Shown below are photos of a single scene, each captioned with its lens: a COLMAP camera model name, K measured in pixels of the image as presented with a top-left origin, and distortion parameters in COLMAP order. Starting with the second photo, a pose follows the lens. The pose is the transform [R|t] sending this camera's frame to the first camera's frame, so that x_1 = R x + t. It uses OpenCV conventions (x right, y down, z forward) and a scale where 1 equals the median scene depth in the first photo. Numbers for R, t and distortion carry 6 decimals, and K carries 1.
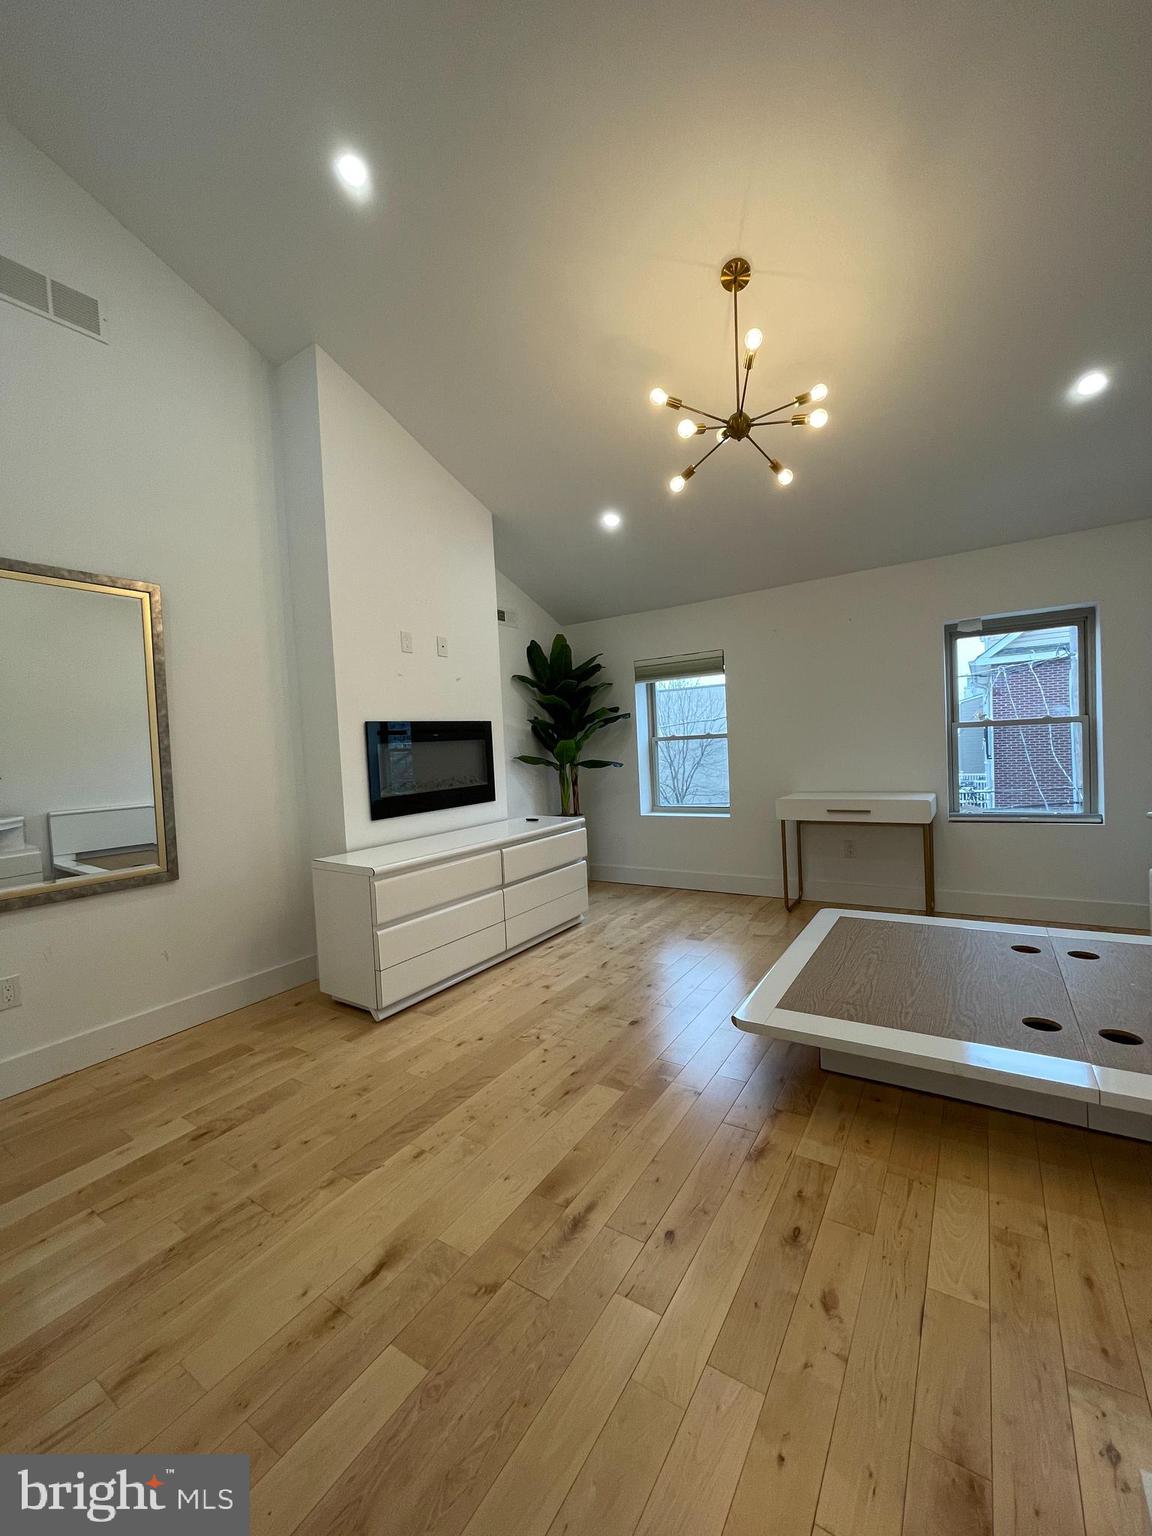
lens RADIAL K [[616.5, 0, 574.8], [0, 616.5, 764.0], [0, 0, 1]] dist [-0.006282, 0.000419]
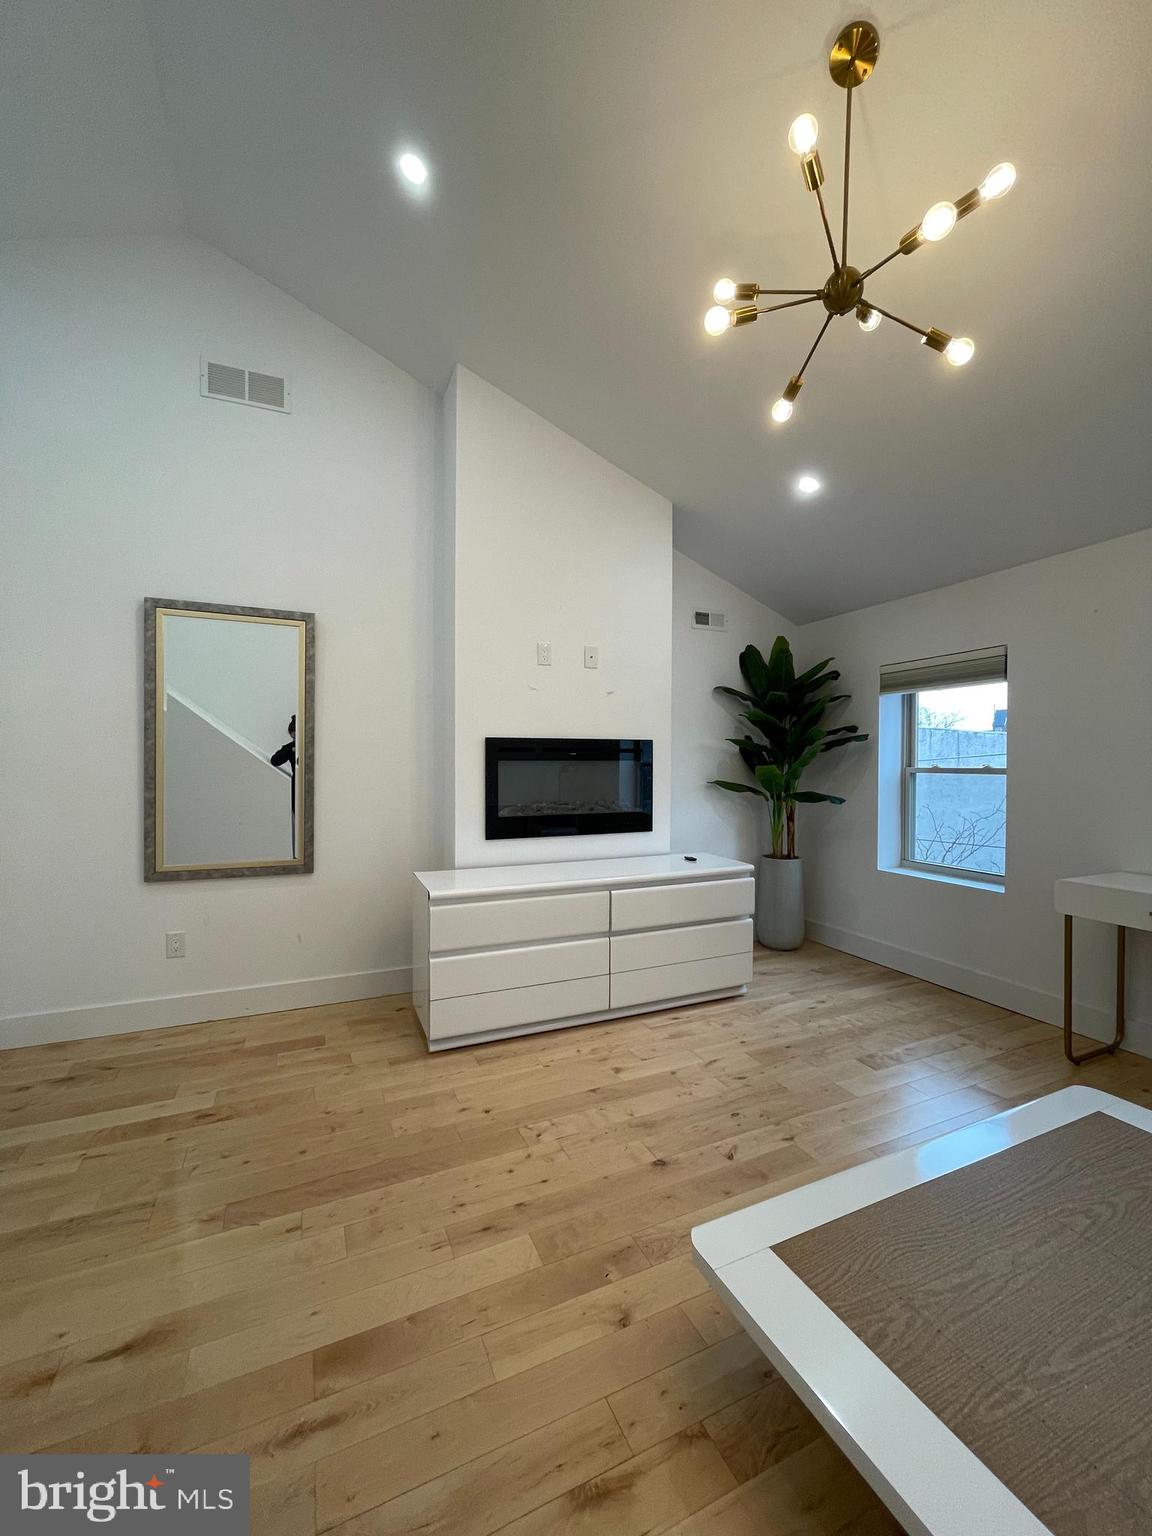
lens RADIAL K [[616.5, 0, 573.4], [0, 616.5, 764.7], [0, 0, 1]] dist [-0.006282, 0.000419]
pose [[0.840499, 0.055648, -0.538948, 0.315720], [-0.063063, 0.997998, 0.004698, -0.040849], [0.538130, 0.030039, 0.842326, 0.265283]]
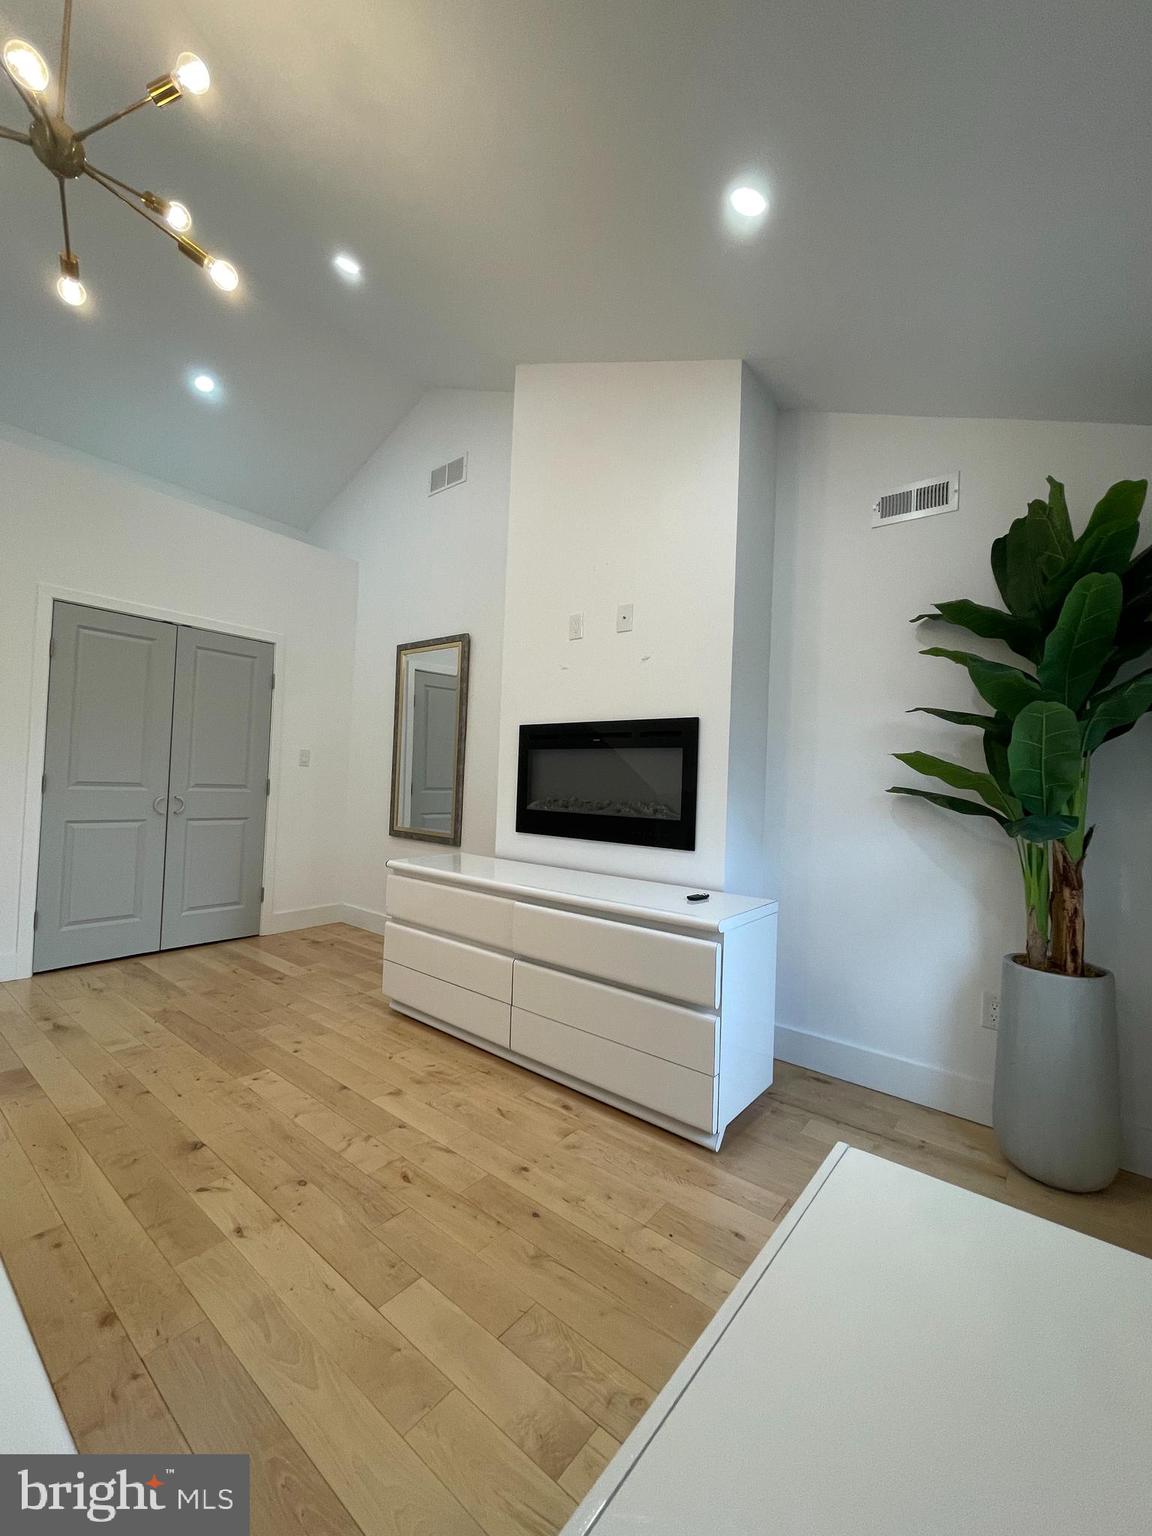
lens RADIAL K [[616.5, 0, 576.3], [0, 616.5, 763.5], [0, 0, 1]] dist [-0.006282, 0.000419]
pose [[-0.092695, 0.019081, -0.995512, 0.612808], [-0.063853, 0.997644, 0.025068, -0.041508], [0.993645, 0.065890, -0.091258, 1.221381]]
